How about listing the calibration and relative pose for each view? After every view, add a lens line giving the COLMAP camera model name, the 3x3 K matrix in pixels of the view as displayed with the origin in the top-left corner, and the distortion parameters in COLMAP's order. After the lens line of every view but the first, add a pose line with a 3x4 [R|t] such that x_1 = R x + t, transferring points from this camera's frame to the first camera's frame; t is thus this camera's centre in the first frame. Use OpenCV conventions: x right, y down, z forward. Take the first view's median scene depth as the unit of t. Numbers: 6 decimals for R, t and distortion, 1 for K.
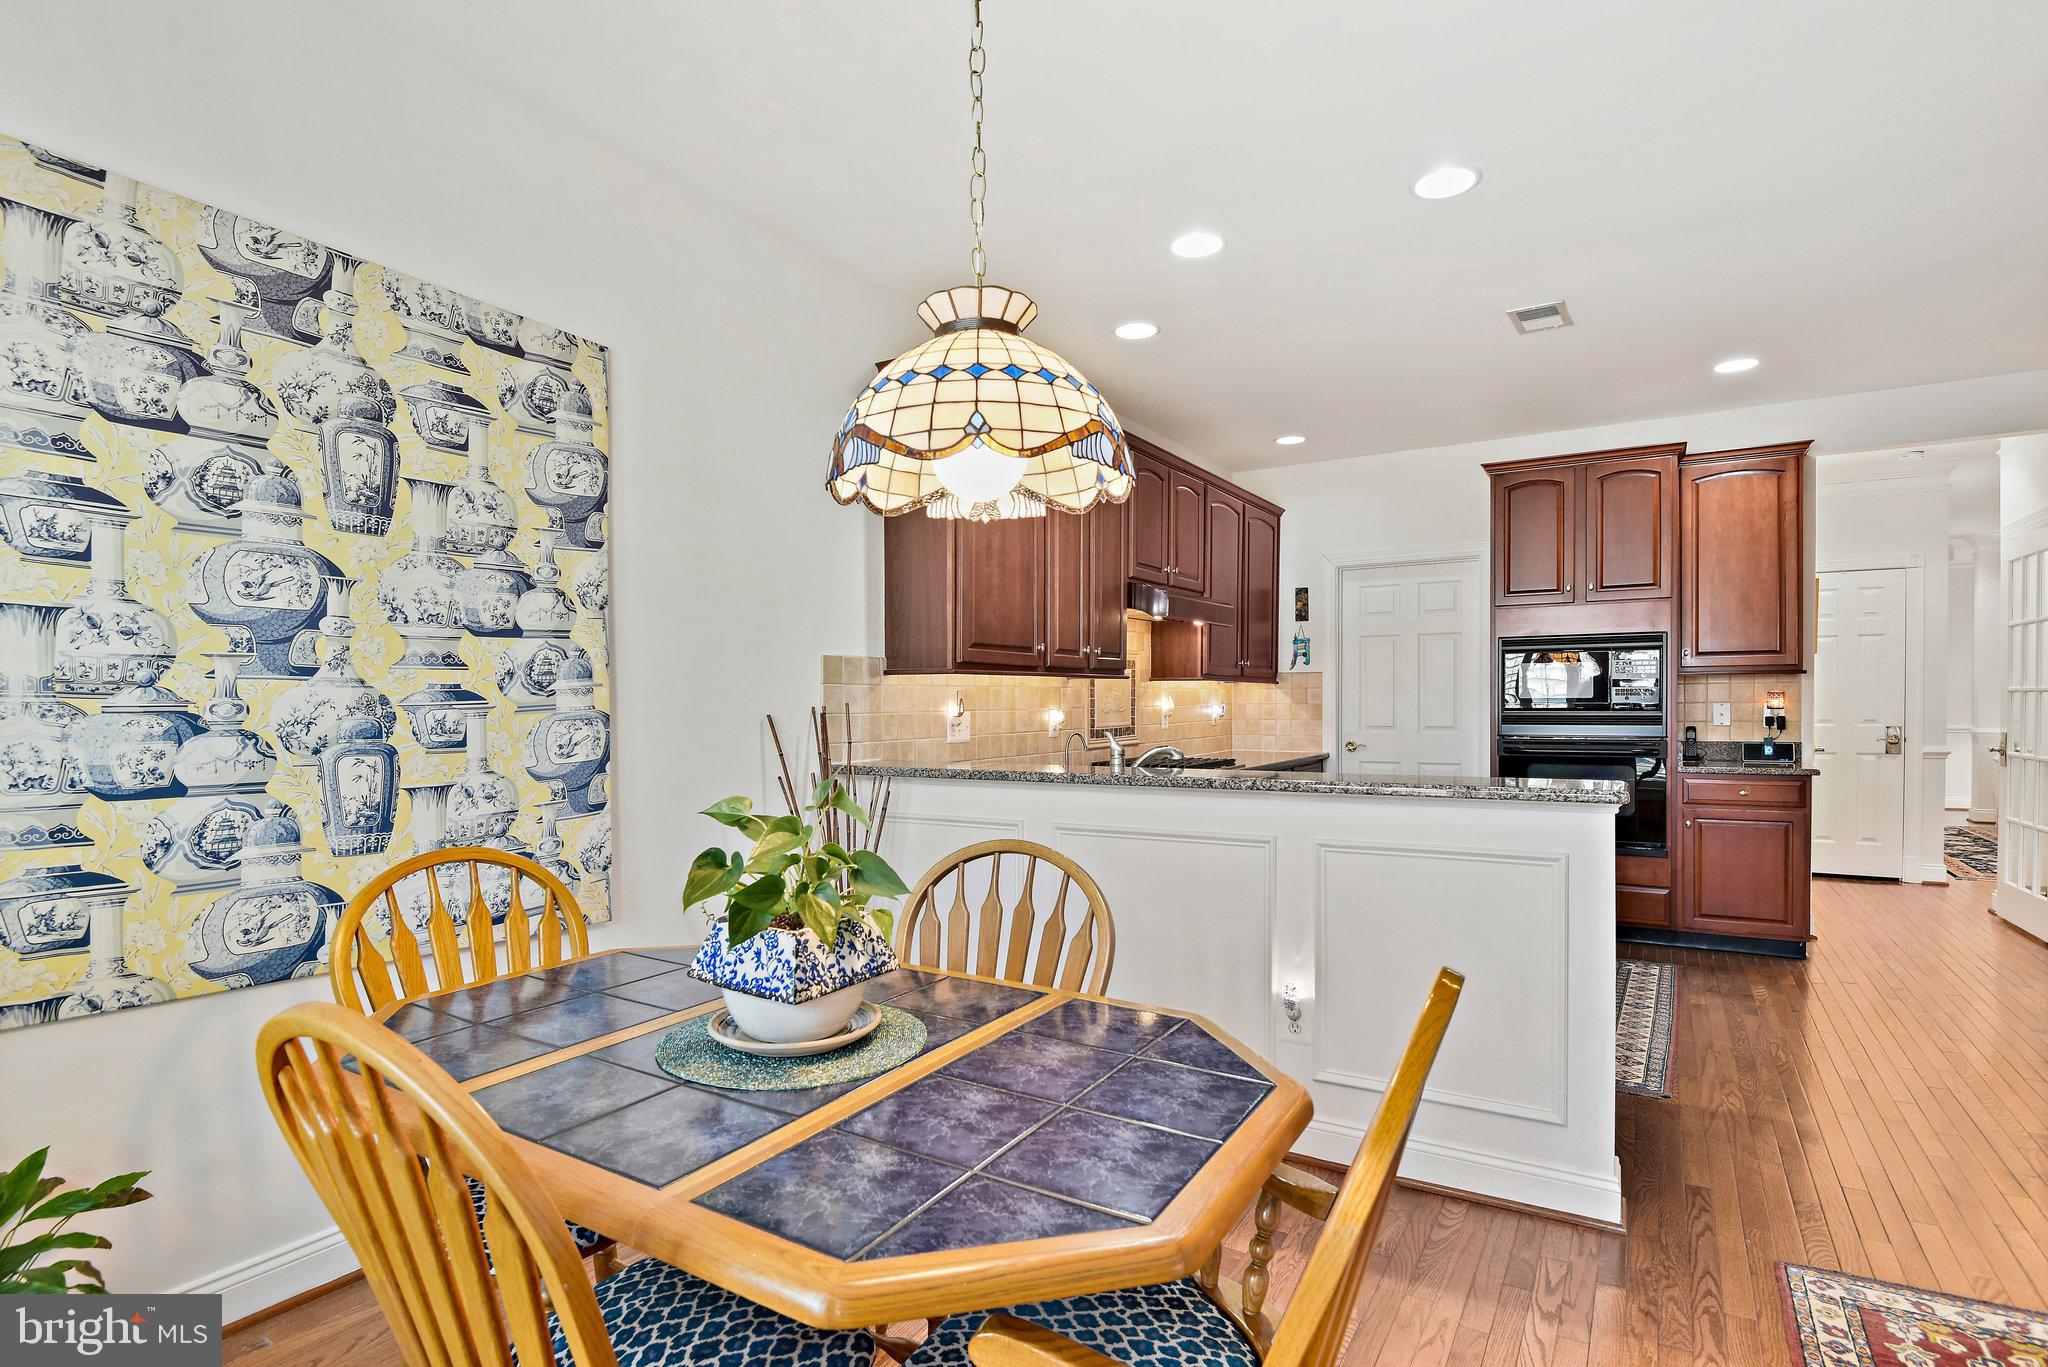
lens RADIAL K [[994.2, 0, 1015.0], [0, 994.2, 692.5], [0, 0, 1]] dist [-0.011505, -0.006203]
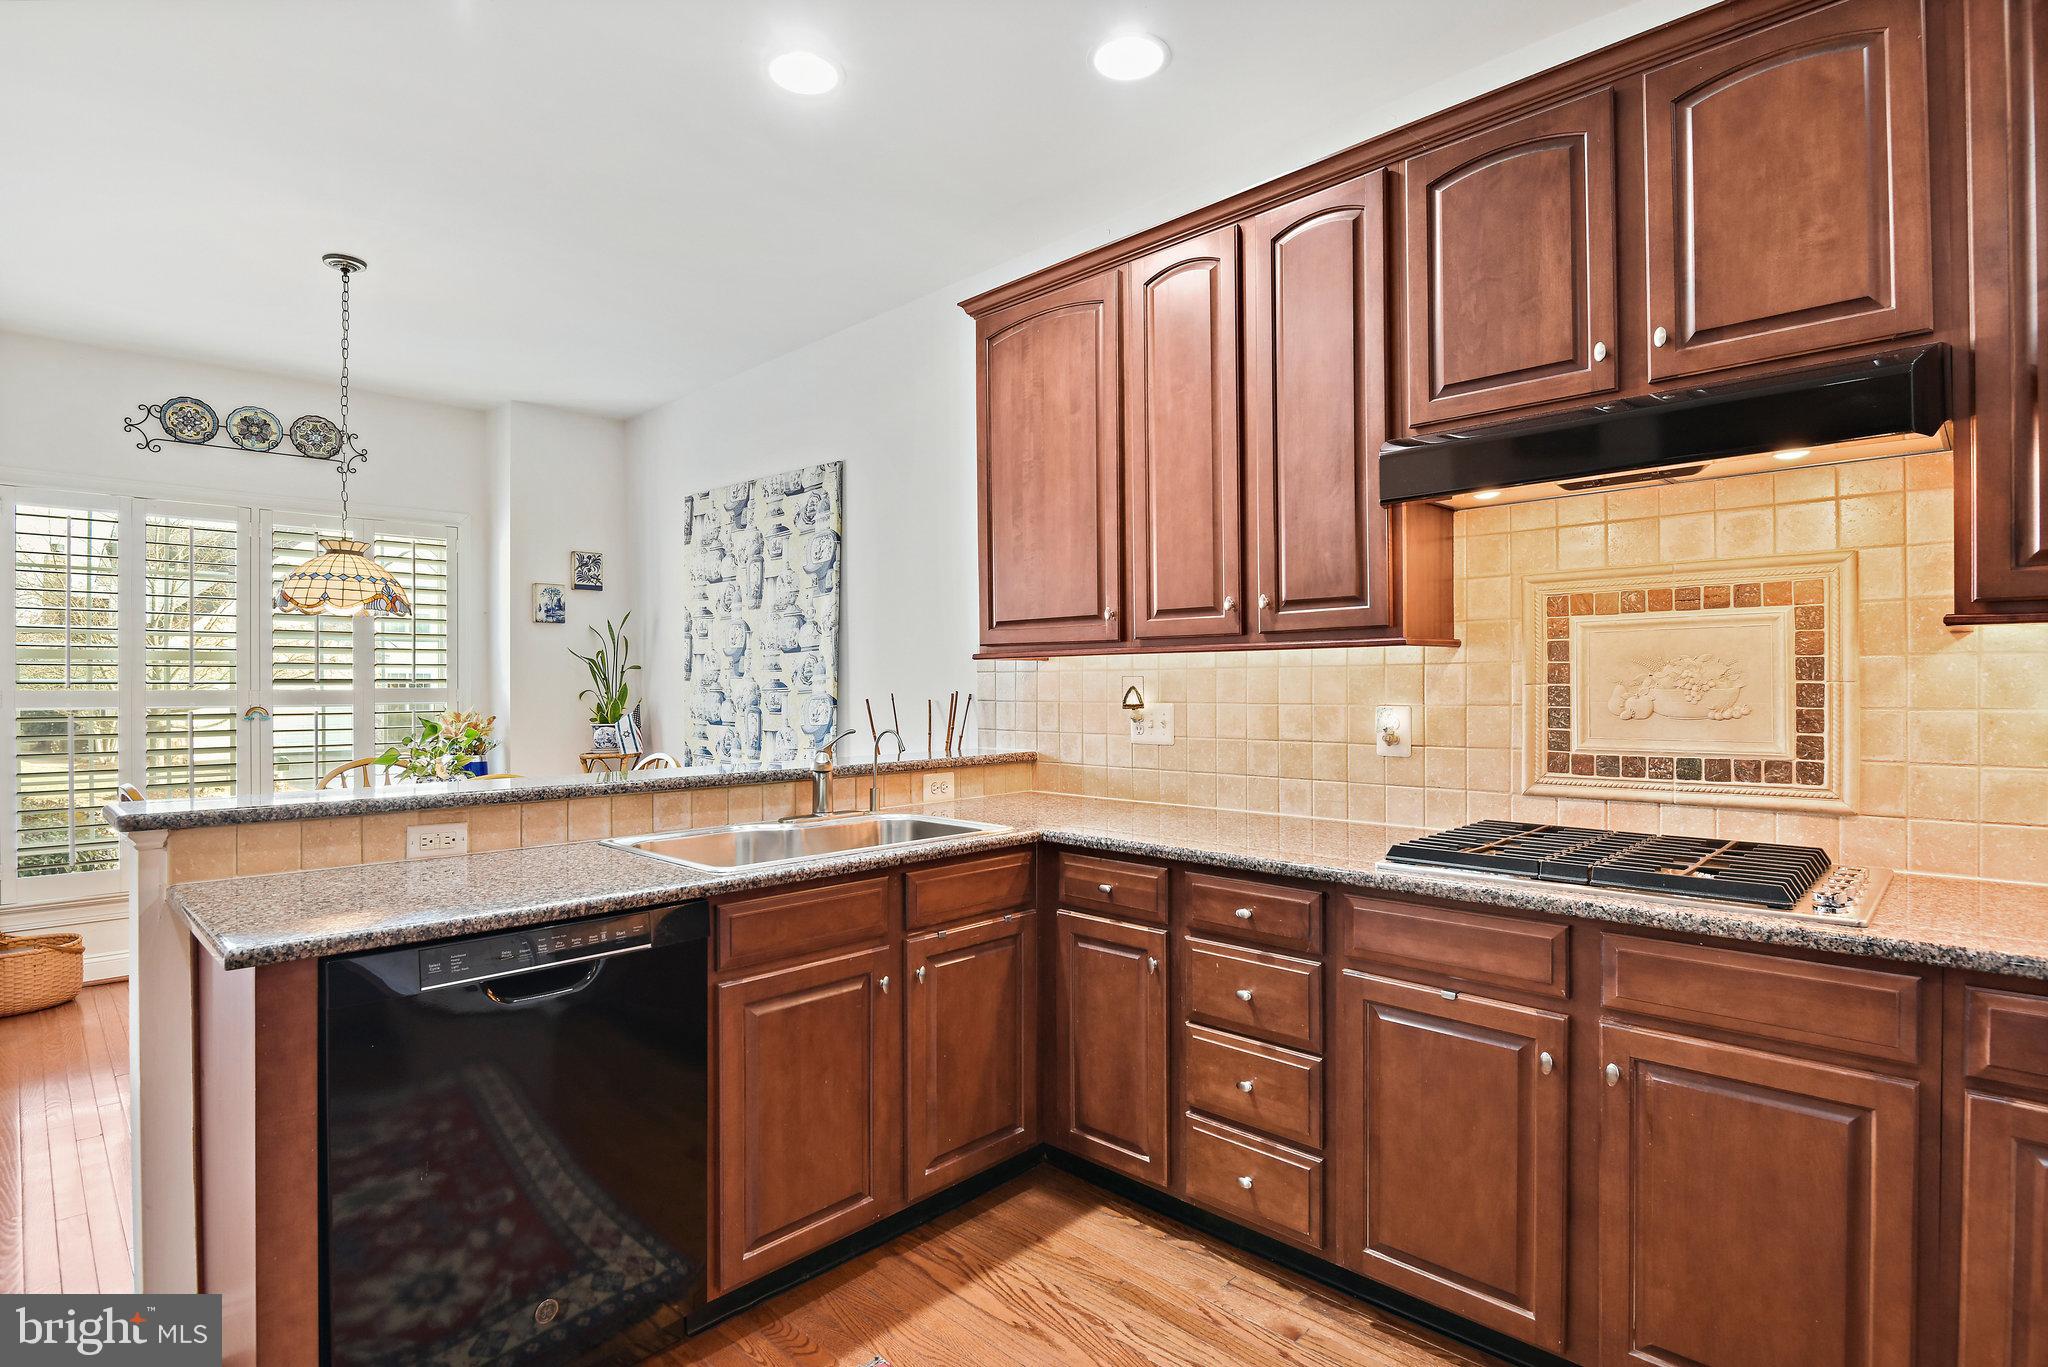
lens RADIAL K [[994.2, 0, 1039.5], [0, 994.2, 709.0], [0, 0, 1]] dist [-0.011505, -0.006203]
pose [[-0.191331, 0.025398, -0.981197, 1.221622], [0.008588, 0.999670, 0.024202, 0.007090], [0.981488, -0.003796, -0.191486, 1.844066]]
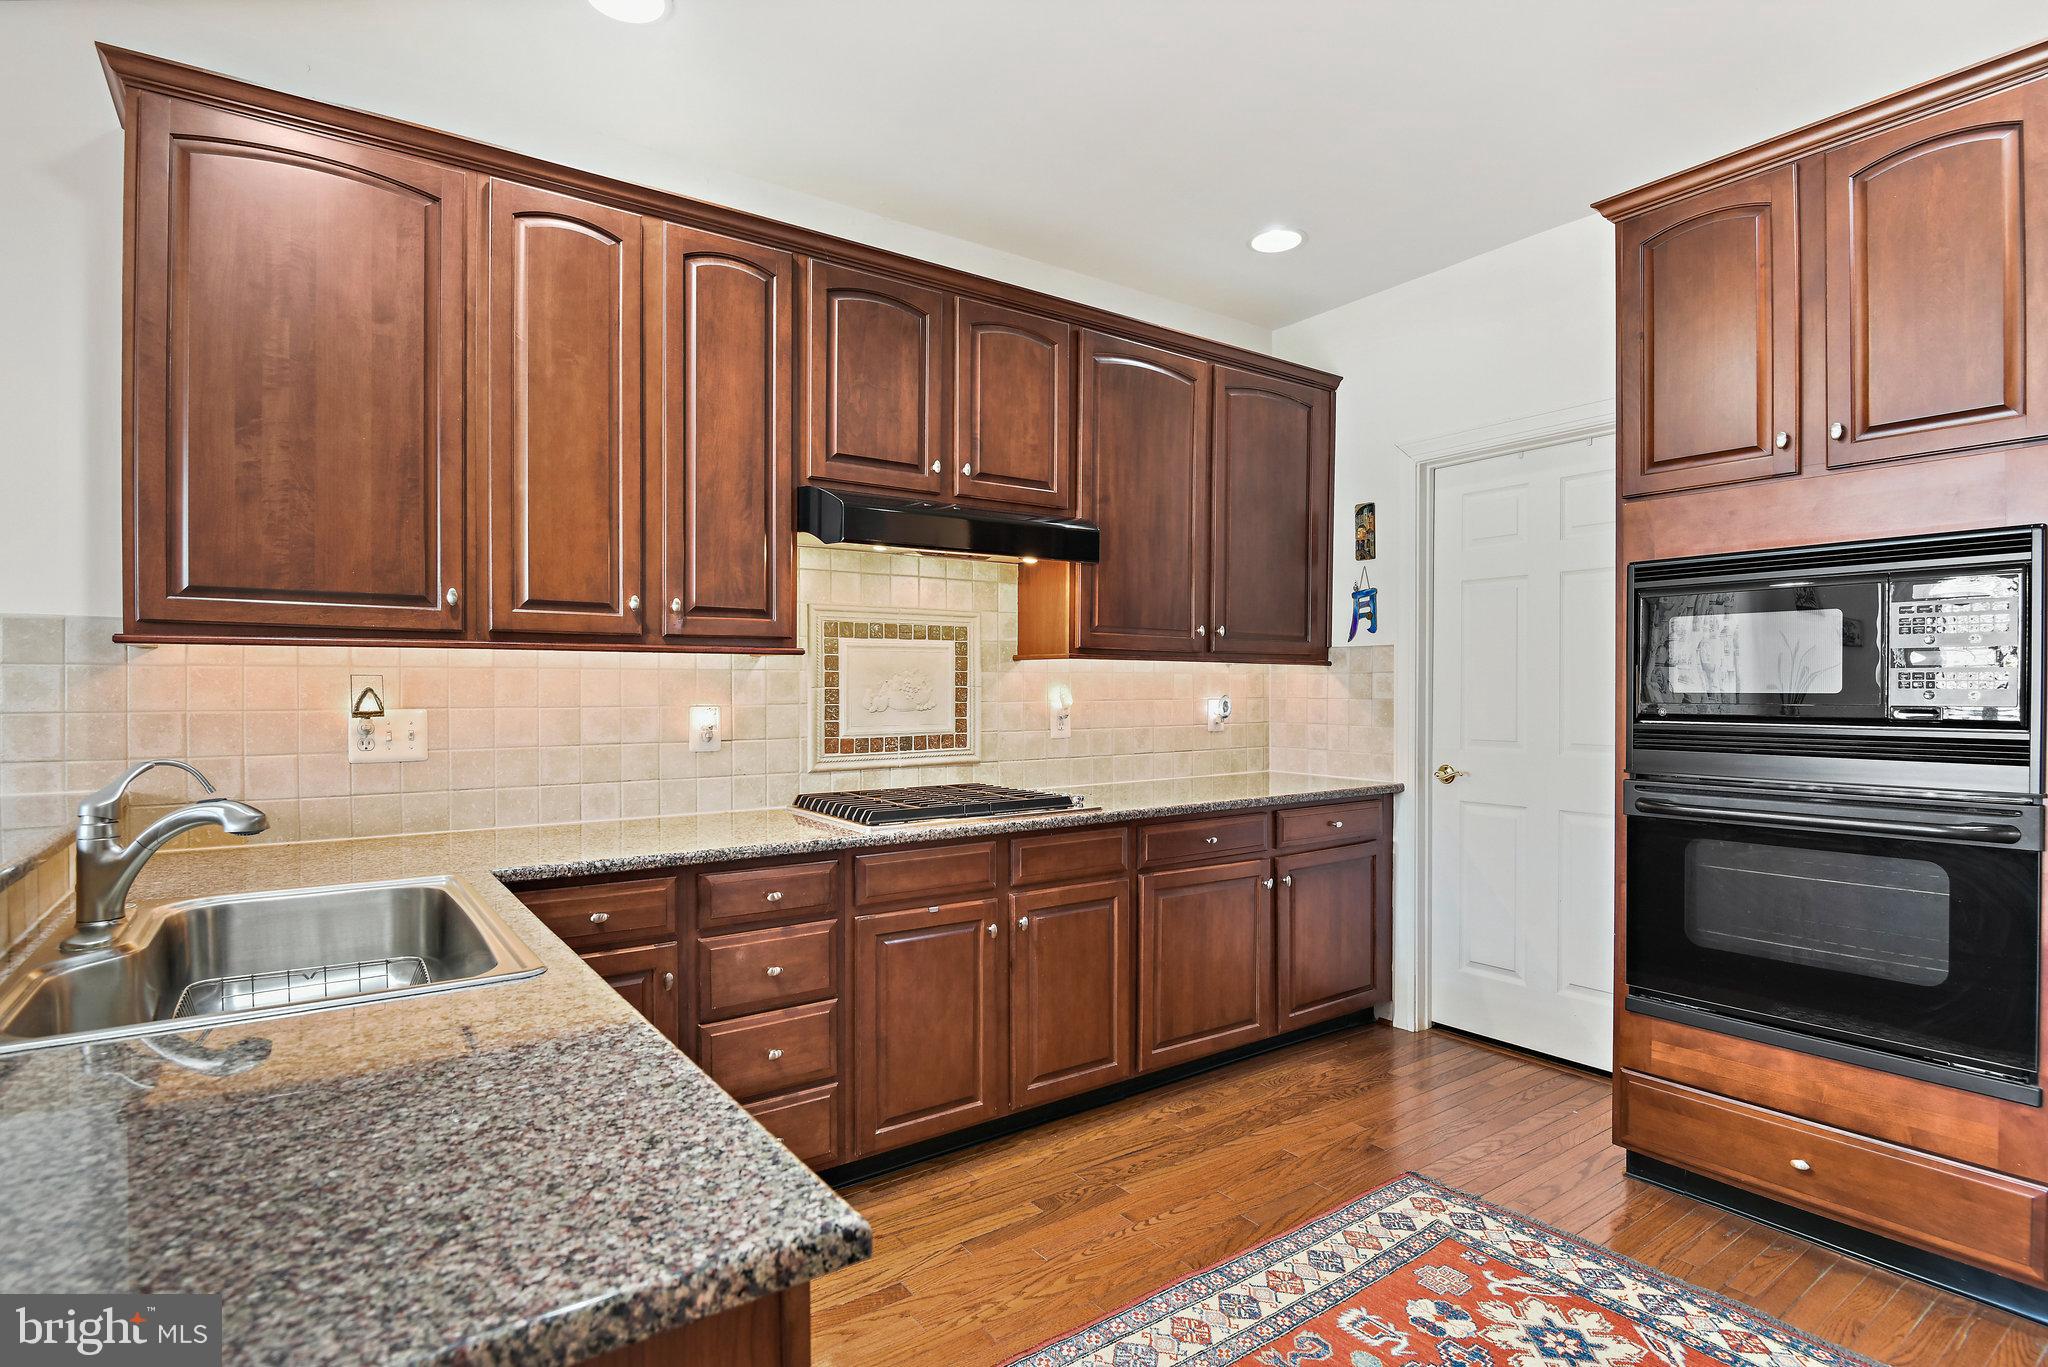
lens RADIAL K [[994.2, 0, 1058.7], [0, 994.2, 675.7], [0, 0, 1]] dist [-0.011505, -0.006203]
pose [[0.926773, -0.002058, -0.375616, 0.936900], [-0.000445, 0.999978, -0.006575, 0.003813], [0.375622, 0.006260, 0.926752, 1.048380]]
